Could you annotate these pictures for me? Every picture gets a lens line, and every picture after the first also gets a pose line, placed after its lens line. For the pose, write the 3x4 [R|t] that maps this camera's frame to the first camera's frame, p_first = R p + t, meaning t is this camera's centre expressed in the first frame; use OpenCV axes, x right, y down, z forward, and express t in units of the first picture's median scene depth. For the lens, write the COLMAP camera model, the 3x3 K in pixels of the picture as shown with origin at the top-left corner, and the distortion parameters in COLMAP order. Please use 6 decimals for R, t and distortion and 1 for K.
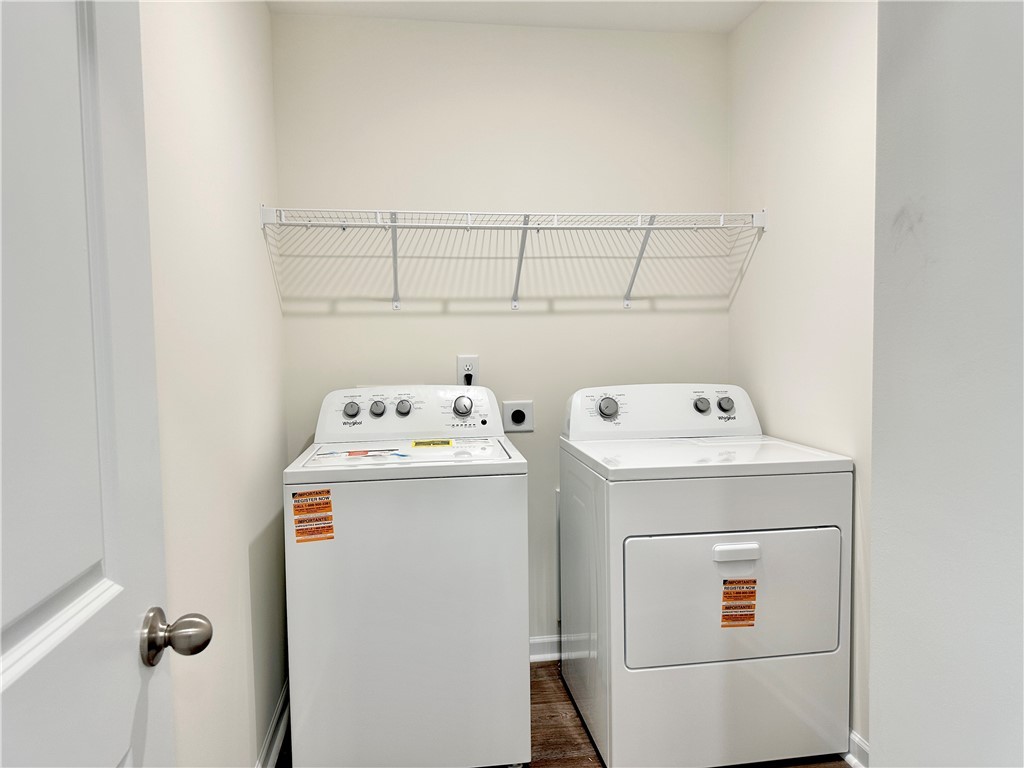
lens RADIAL K [[717.4, 0, 530.1], [0, 717.4, 378.8], [0, 0, 1]] dist [0.070340, -0.002401]
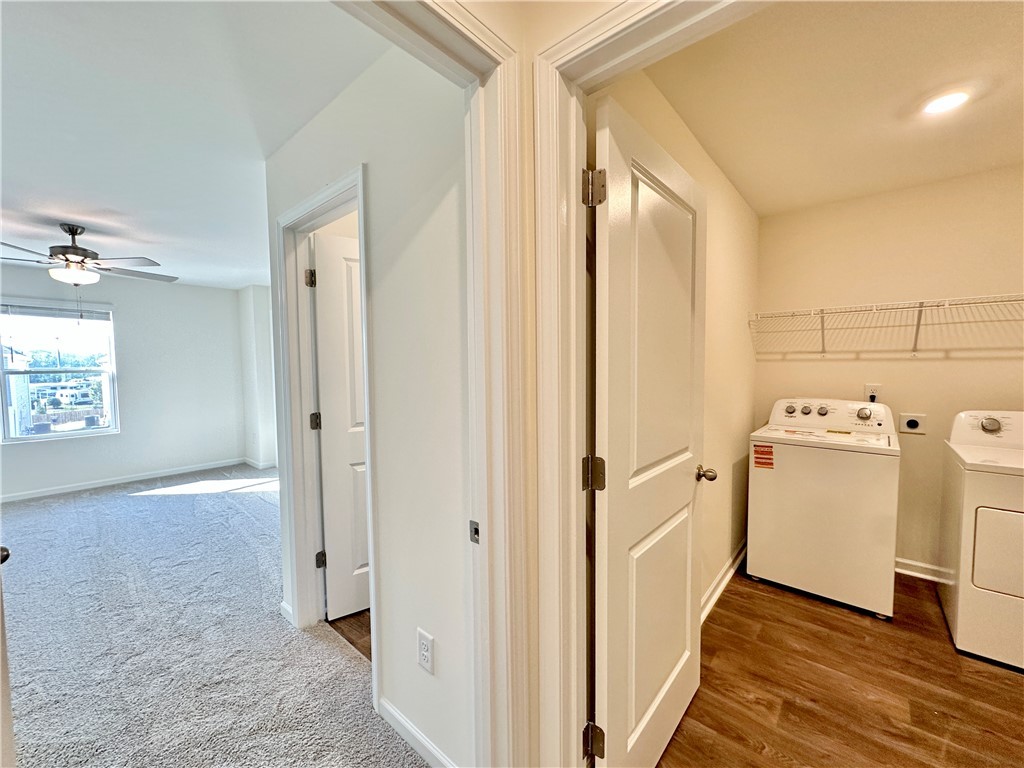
lens RADIAL K [[407.7, 0, 512.0], [0, 407.7, 384.0], [0, 0, 1]] dist [-0.001705, -0.000085]
pose [[0.632628, 0.050723, -0.772793, 0.126342], [-0.043832, 0.998598, 0.029662, -0.026099], [0.773214, 0.015108, 0.633965, -0.293387]]
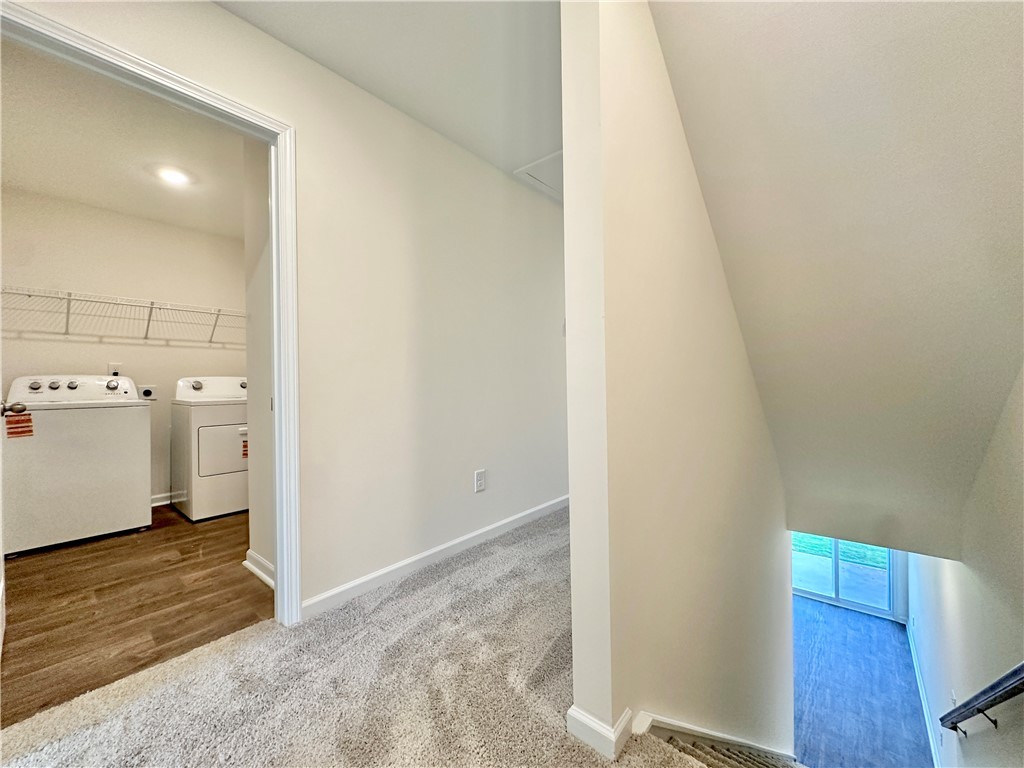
lens RADIAL K [[407.7, 0, 512.0], [0, 407.7, 384.0], [0, 0, 1]] dist [-0.001705, -0.000085]
pose [[0.763895, 0.007467, 0.645298, 0.034387], [0.032718, 0.998199, -0.050282, 0.135688], [-0.644511, 0.059523, 0.762275, -0.704410]]
